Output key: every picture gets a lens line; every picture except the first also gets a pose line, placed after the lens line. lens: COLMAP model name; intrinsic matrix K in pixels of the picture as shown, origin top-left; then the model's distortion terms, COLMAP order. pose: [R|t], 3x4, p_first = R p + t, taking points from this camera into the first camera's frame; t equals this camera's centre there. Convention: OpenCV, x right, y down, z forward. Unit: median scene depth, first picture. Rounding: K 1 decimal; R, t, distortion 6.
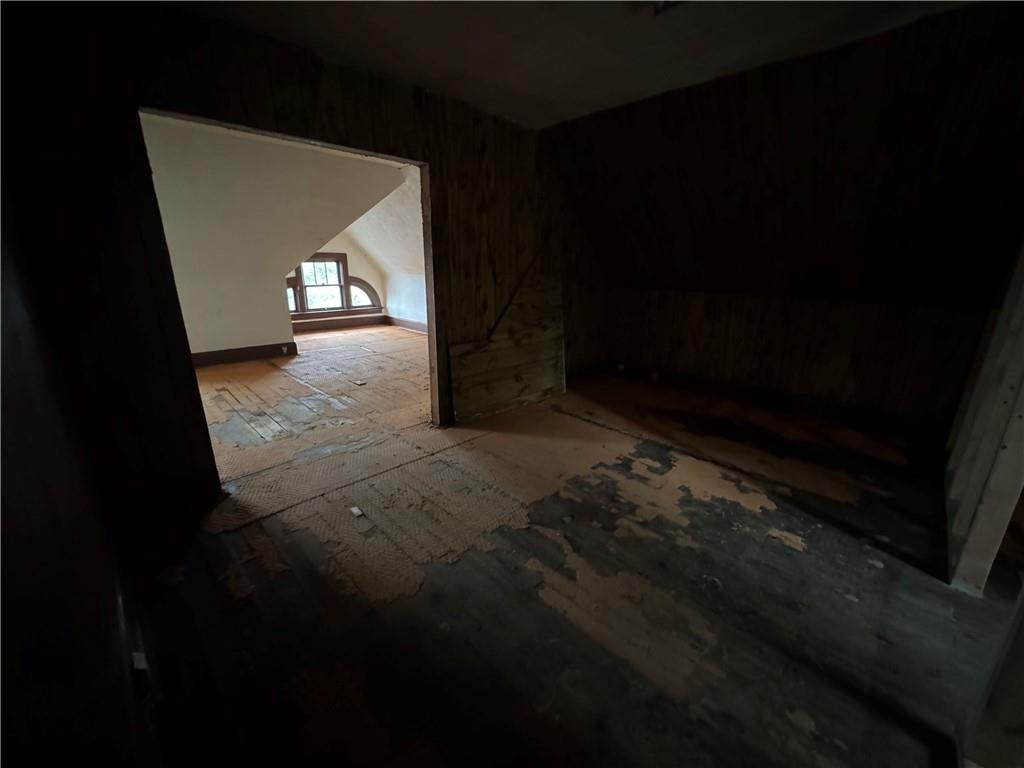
lens RADIAL K [[412.9, 0, 510.0], [0, 412.9, 382.8], [0, 0, 1]] dist [-0.002154, -0.000046]
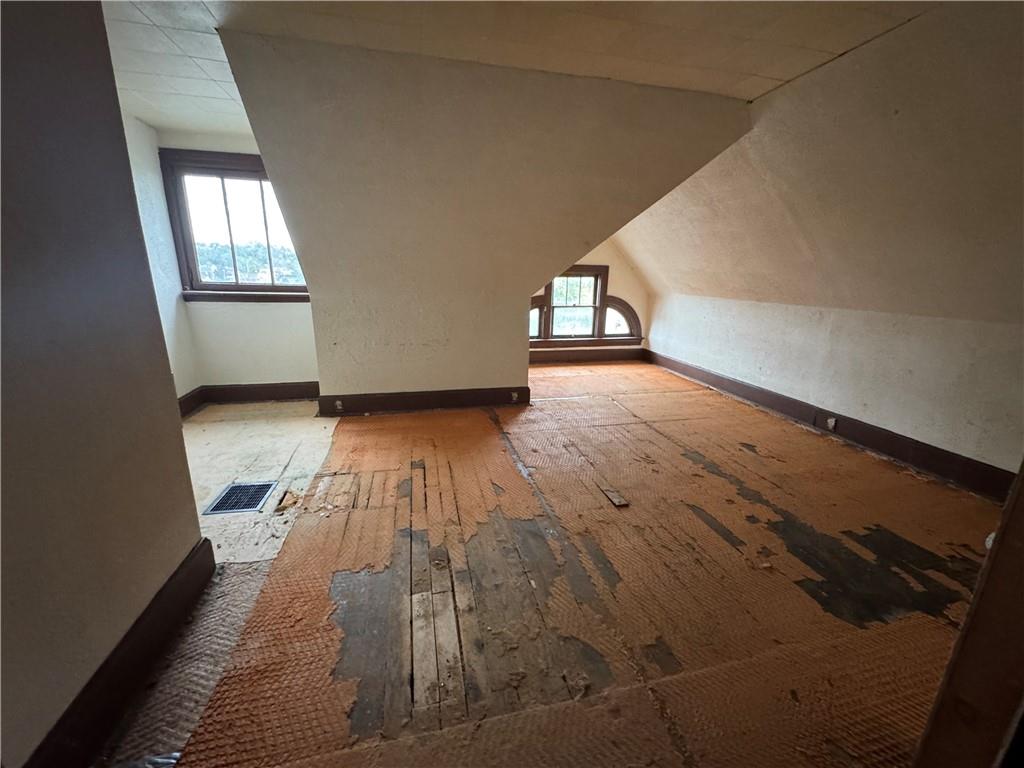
lens RADIAL K [[412.9, 0, 512.7], [0, 412.9, 381.6], [0, 0, 1]] dist [-0.002154, -0.000046]
pose [[0.854501, 0.136723, -0.501133, -0.145162], [-0.153408, 0.988131, 0.008009, -0.086182], [0.496280, 0.070034, 0.865333, 0.283886]]
